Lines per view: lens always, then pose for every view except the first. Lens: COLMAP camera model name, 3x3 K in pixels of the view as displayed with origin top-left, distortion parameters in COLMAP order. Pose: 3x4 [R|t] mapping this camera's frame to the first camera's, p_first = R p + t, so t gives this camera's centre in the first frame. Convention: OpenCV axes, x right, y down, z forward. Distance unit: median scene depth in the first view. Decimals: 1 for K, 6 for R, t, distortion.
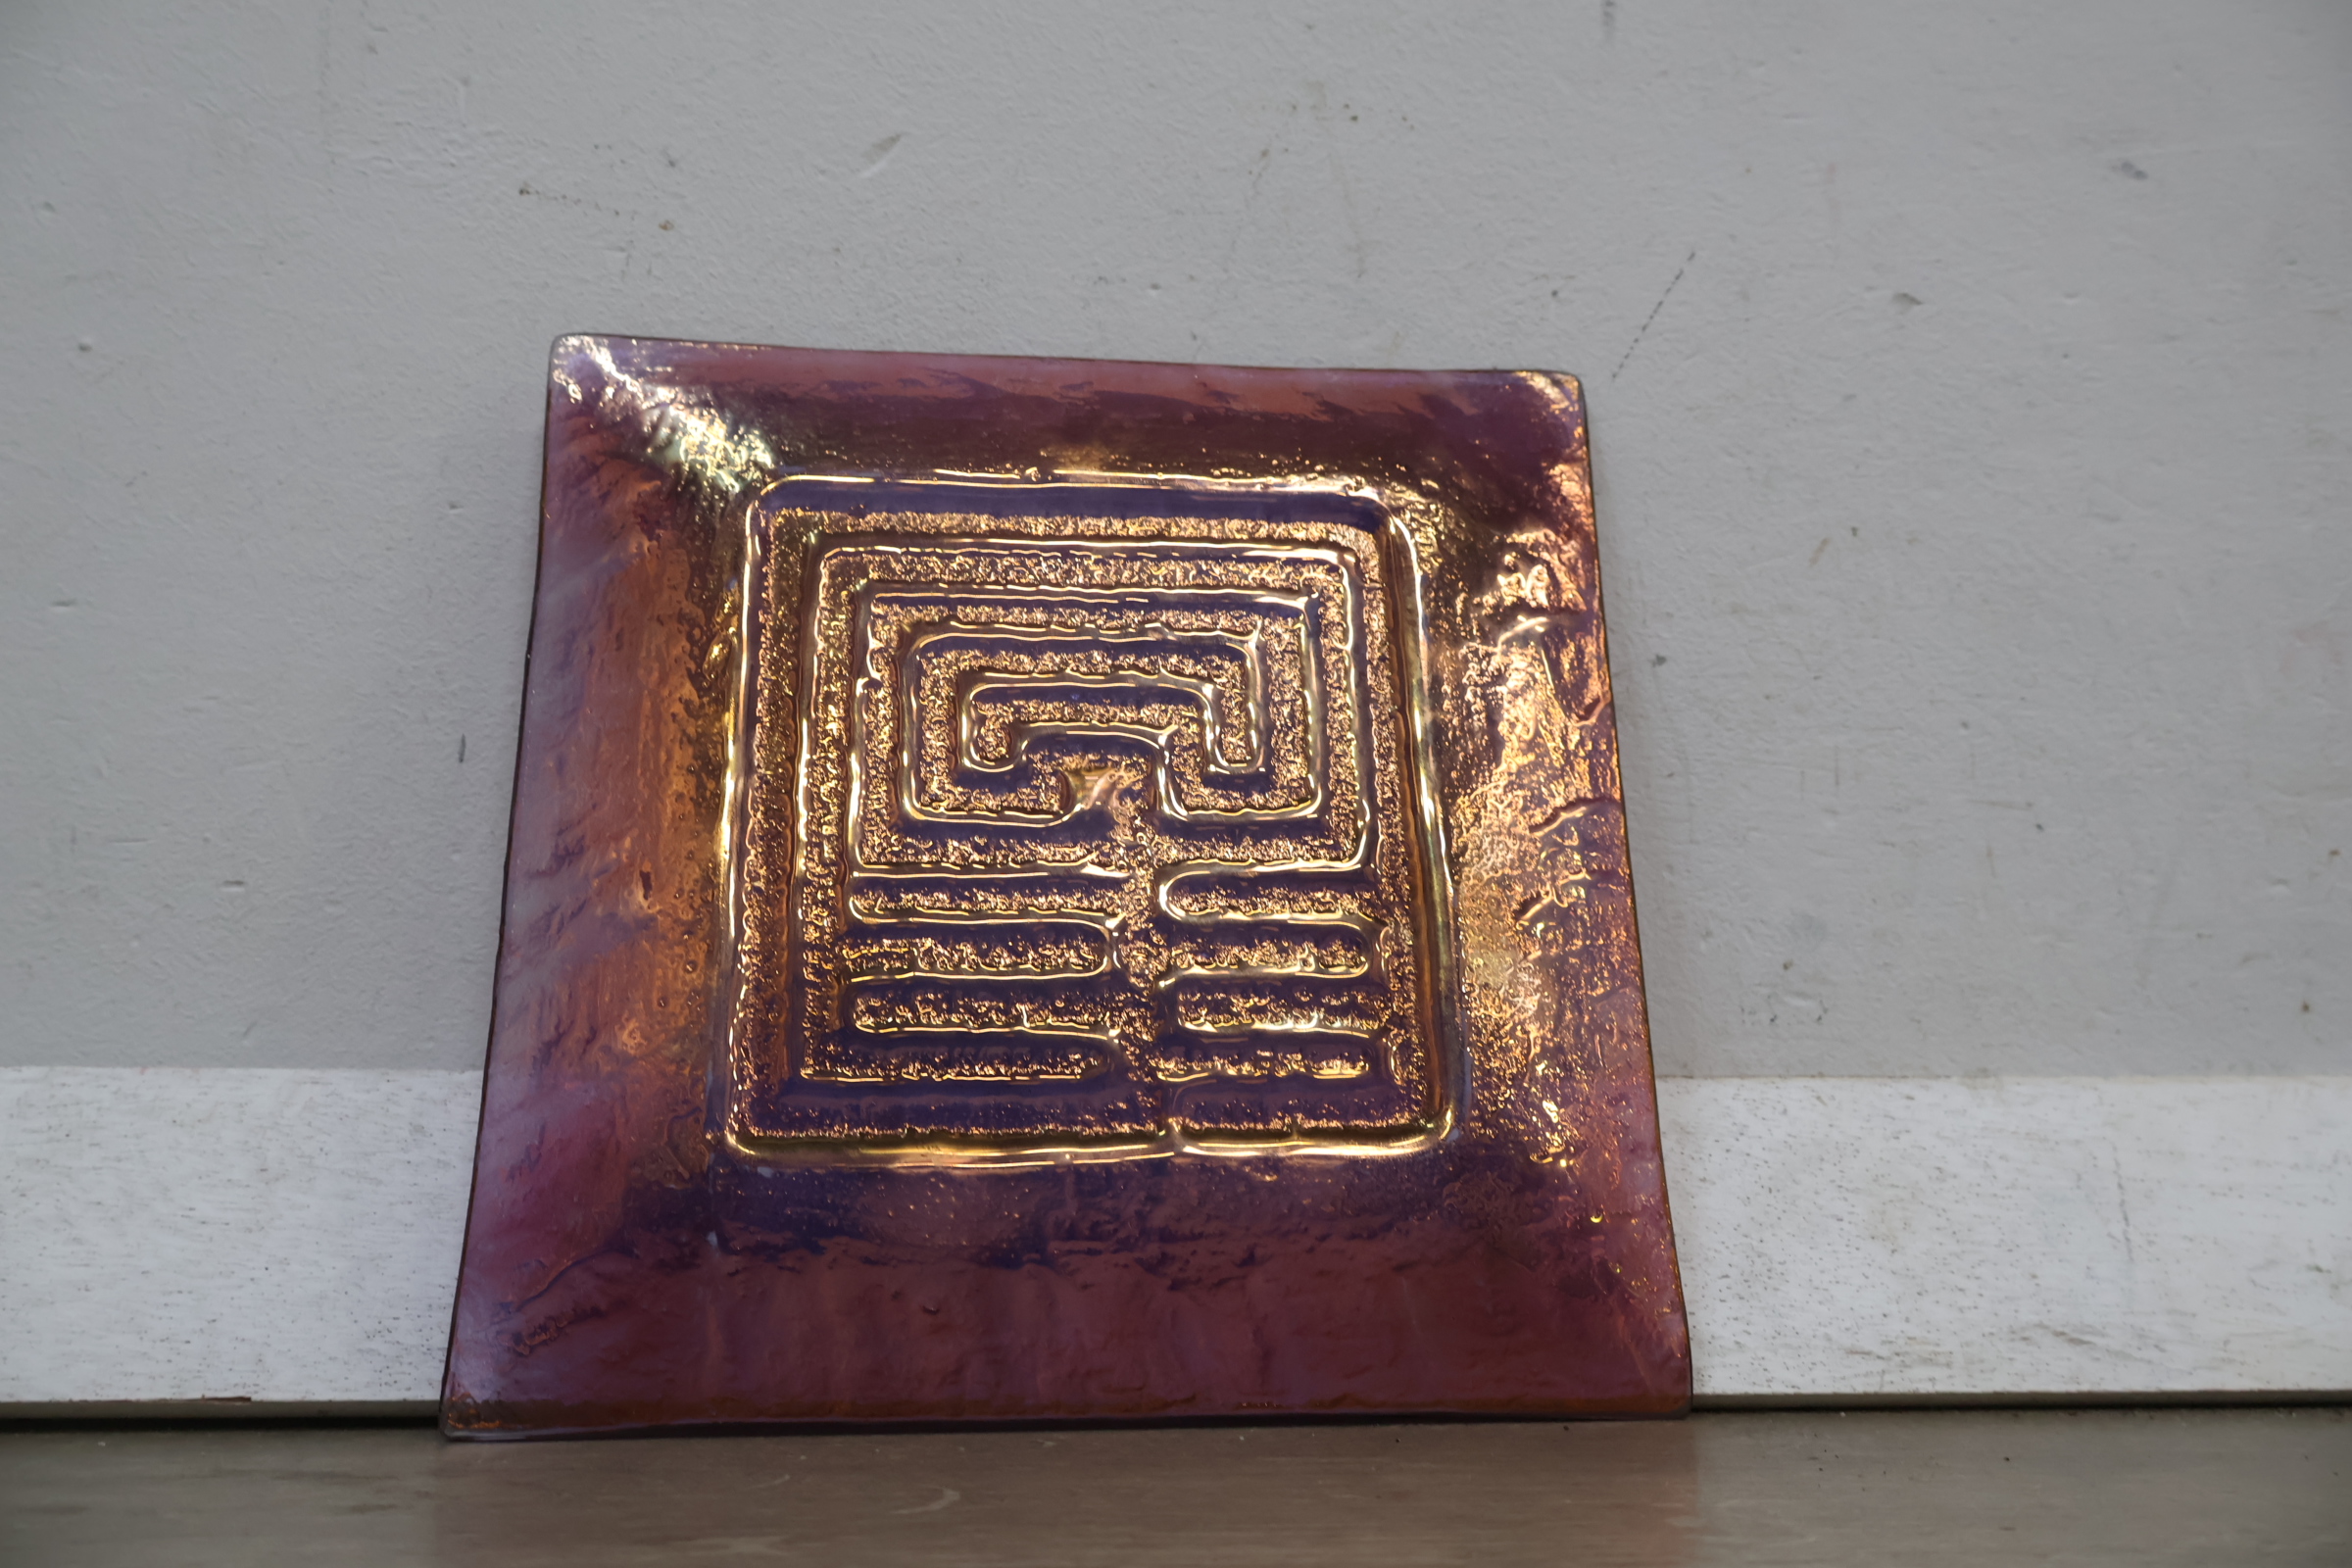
lens RADIAL K [[2033.8, 0, 1176.0], [0, 2033.8, 784.0], [0, 0, 1]] dist [0.044405, -0.015715]
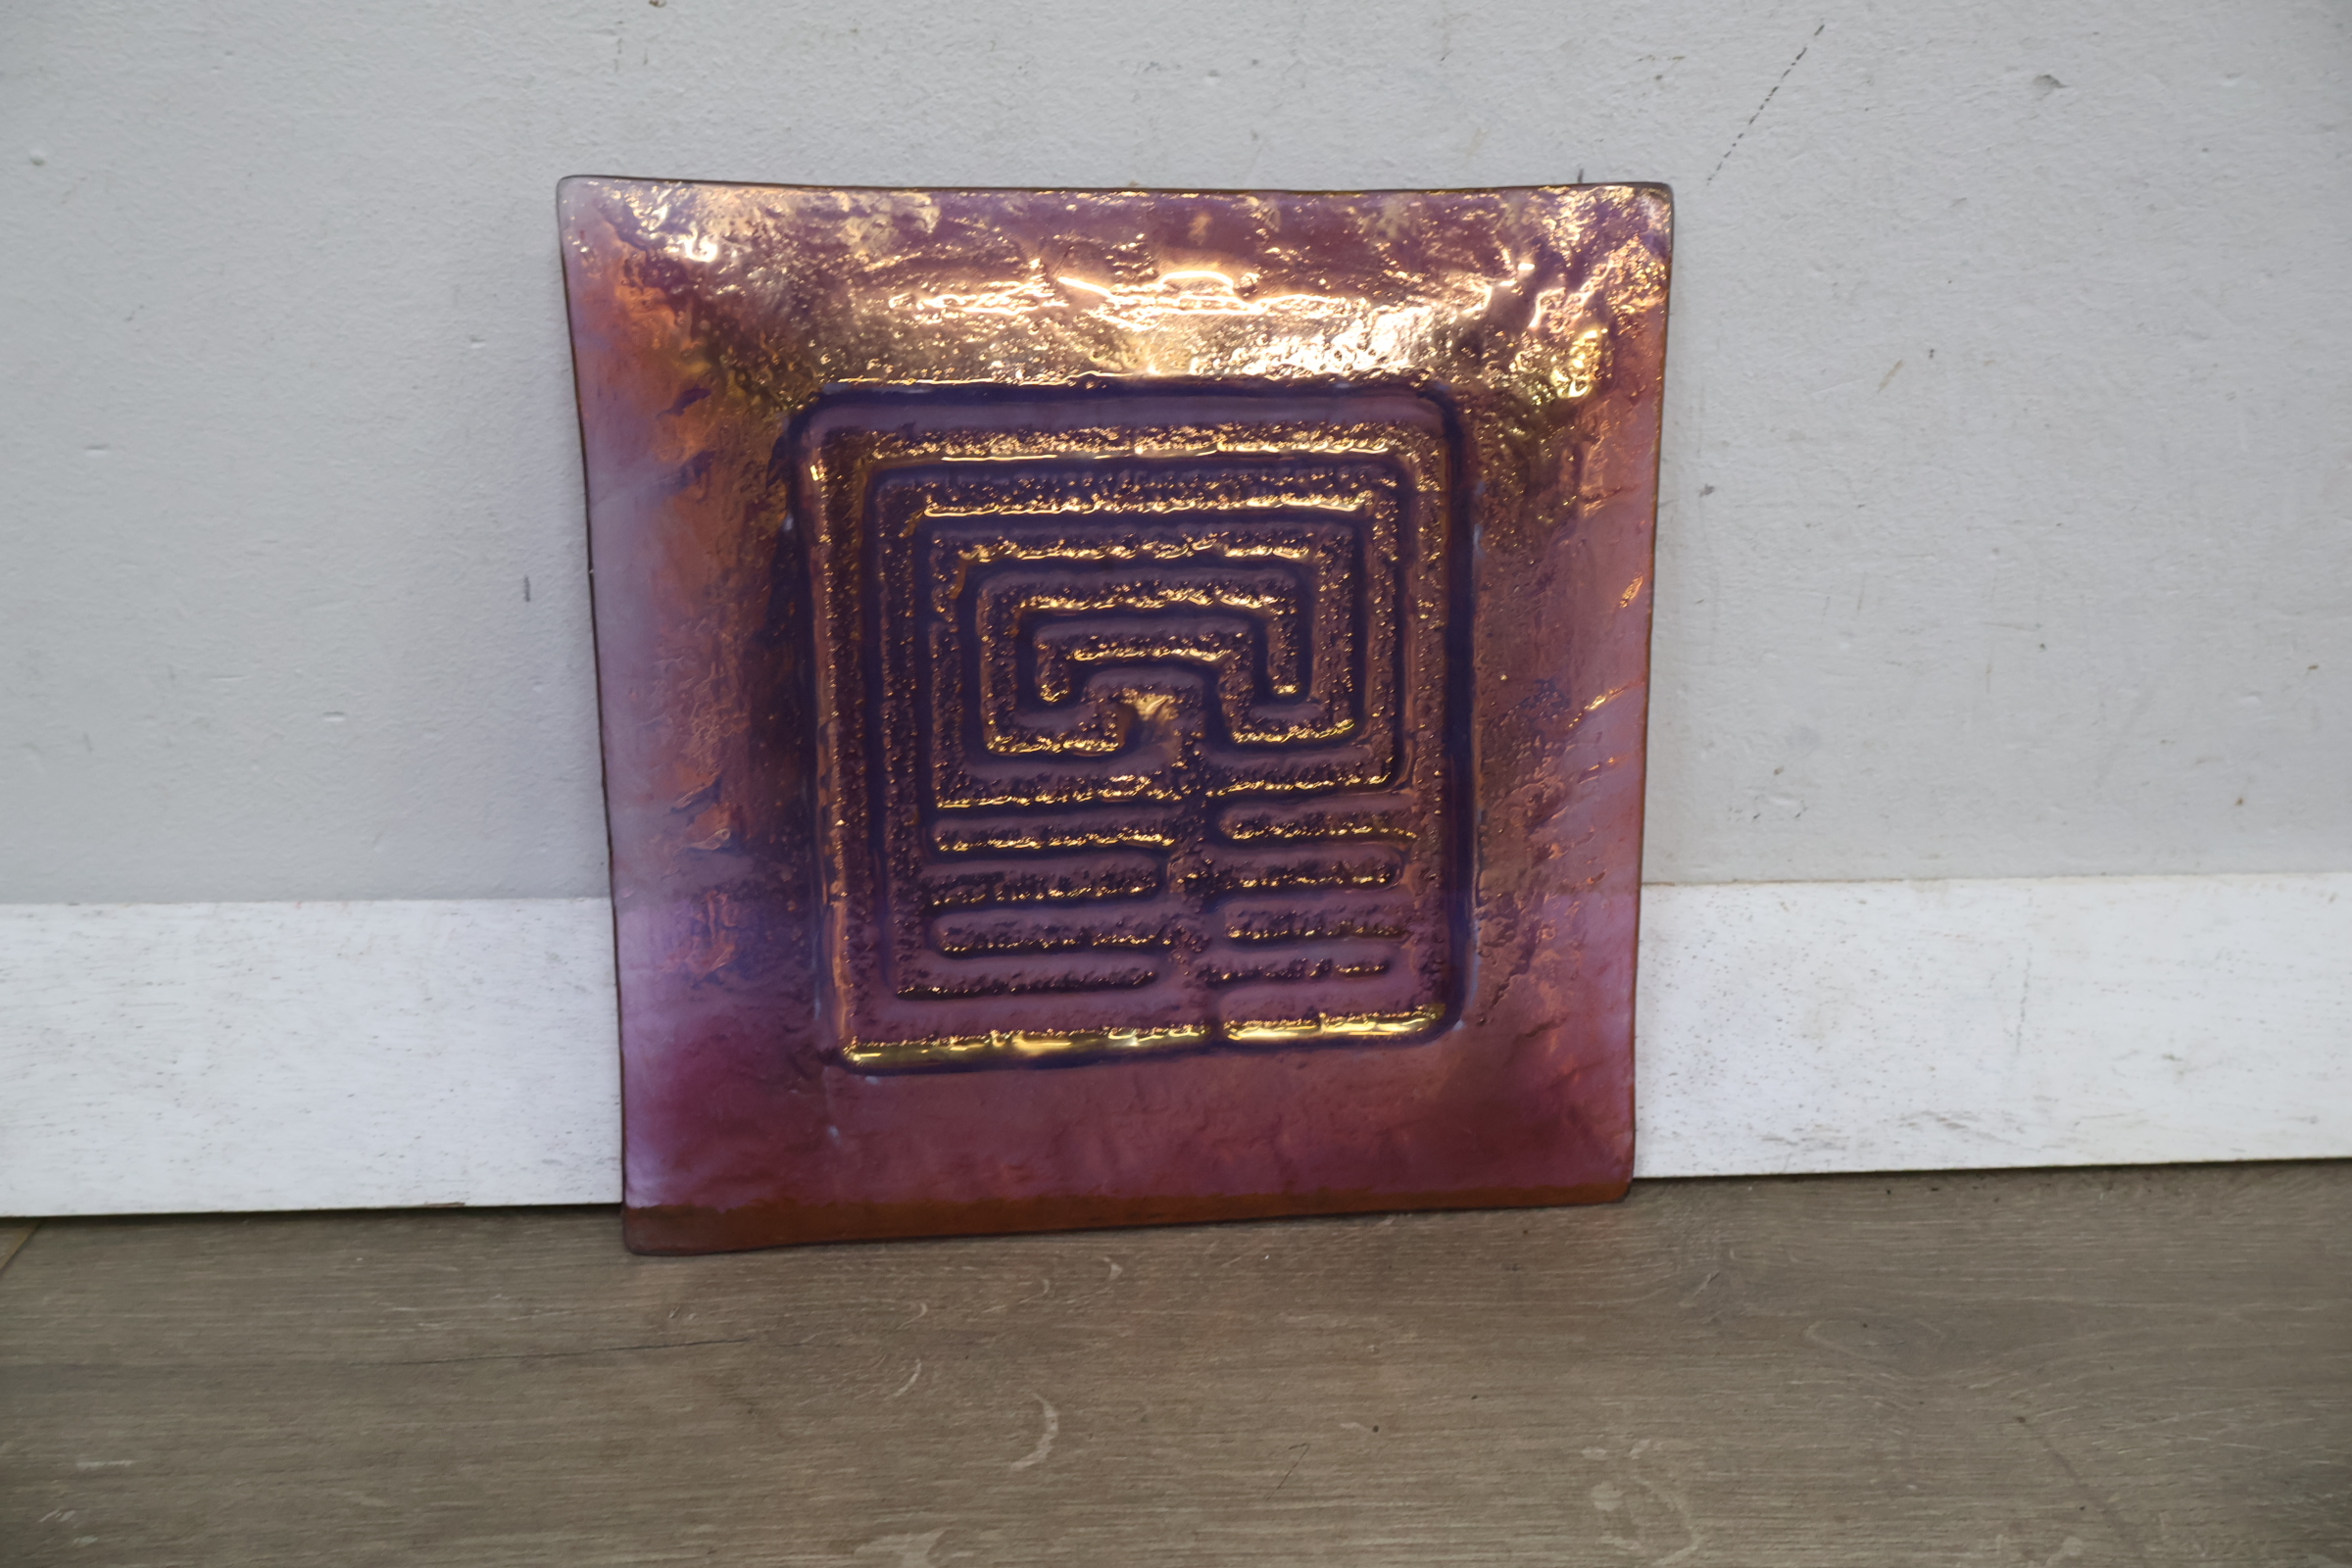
lens RADIAL K [[2033.8, 0, 1176.0], [0, 2033.8, 784.0], [0, 0, 1]] dist [0.044405, -0.015715]
pose [[0.999799, 0.013183, 0.015119, -0.037682], [-0.019245, 0.842965, 0.537624, -0.483282], [-0.005657, -0.537807, 0.843049, 0.081351]]
